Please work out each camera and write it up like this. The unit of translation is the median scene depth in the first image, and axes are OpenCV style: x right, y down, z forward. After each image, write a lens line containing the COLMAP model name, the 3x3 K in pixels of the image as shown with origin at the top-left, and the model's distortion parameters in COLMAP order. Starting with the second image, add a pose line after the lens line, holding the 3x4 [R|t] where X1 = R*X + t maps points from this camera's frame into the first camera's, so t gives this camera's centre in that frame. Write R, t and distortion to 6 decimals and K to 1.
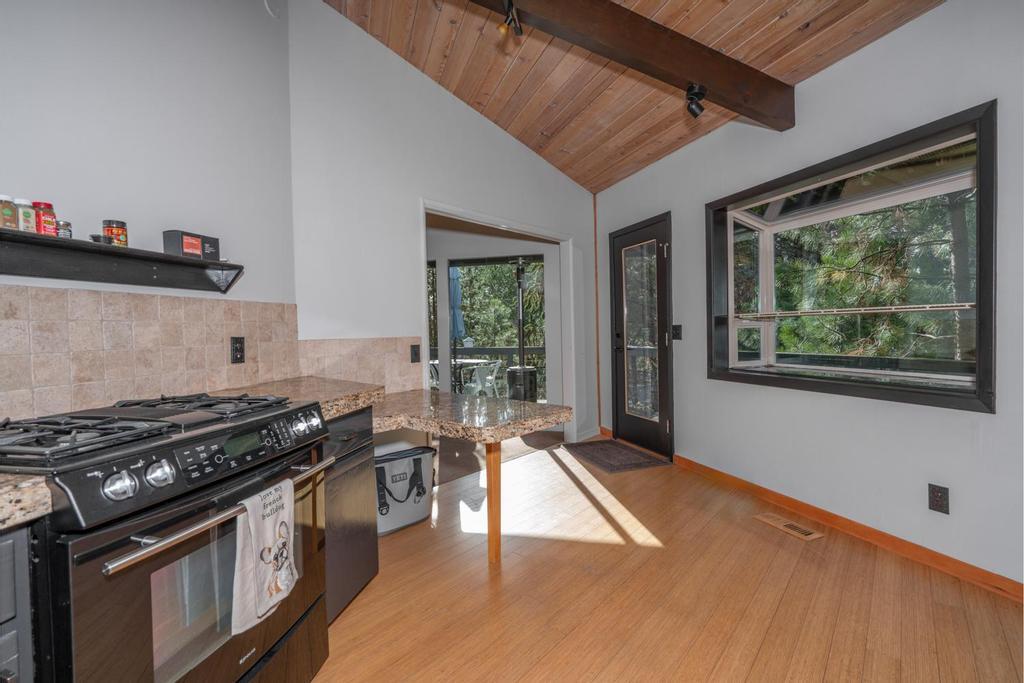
lens RADIAL K [[465.7, 0, 487.7], [0, 465.7, 338.7], [0, 0, 1]] dist [0.000705, 0.000170]
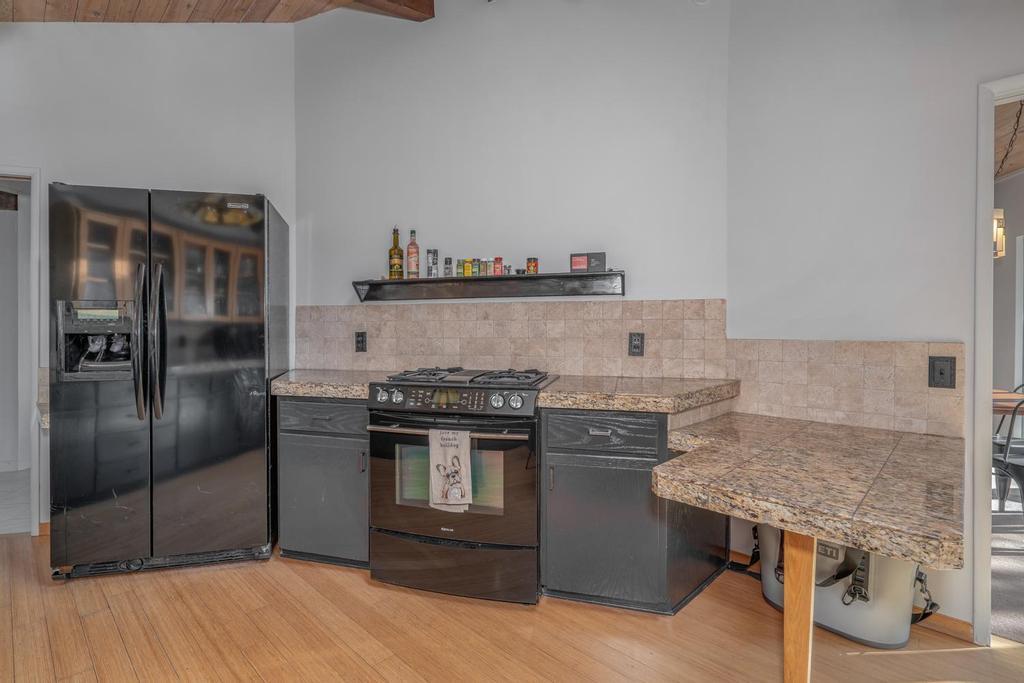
lens RADIAL K [[483.3, 0, 512.0], [0, 483.3, 341.5], [0, 0, 1]] dist [0.001222, 0.000268]
pose [[-0.017977, 0.042753, -0.998924, 0.799718], [-0.024387, 0.998769, 0.043185, -0.032311], [0.999541, 0.025137, -0.016912, 0.881768]]
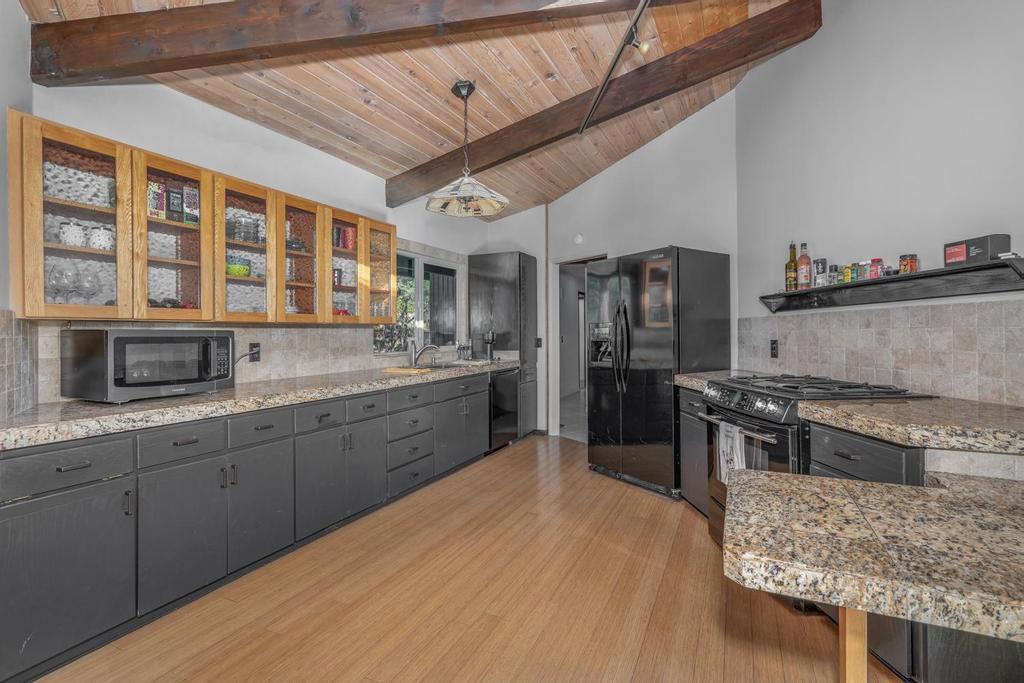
lens RADIAL K [[483.3, 0, 512.0], [0, 483.3, 341.5], [0, 0, 1]] dist [0.001222, 0.000268]
pose [[-0.952378, 0.033870, -0.303034, 0.672054], [0.021770, 0.998828, 0.043221, -0.078203], [0.304143, 0.034565, -0.951999, 1.825637]]
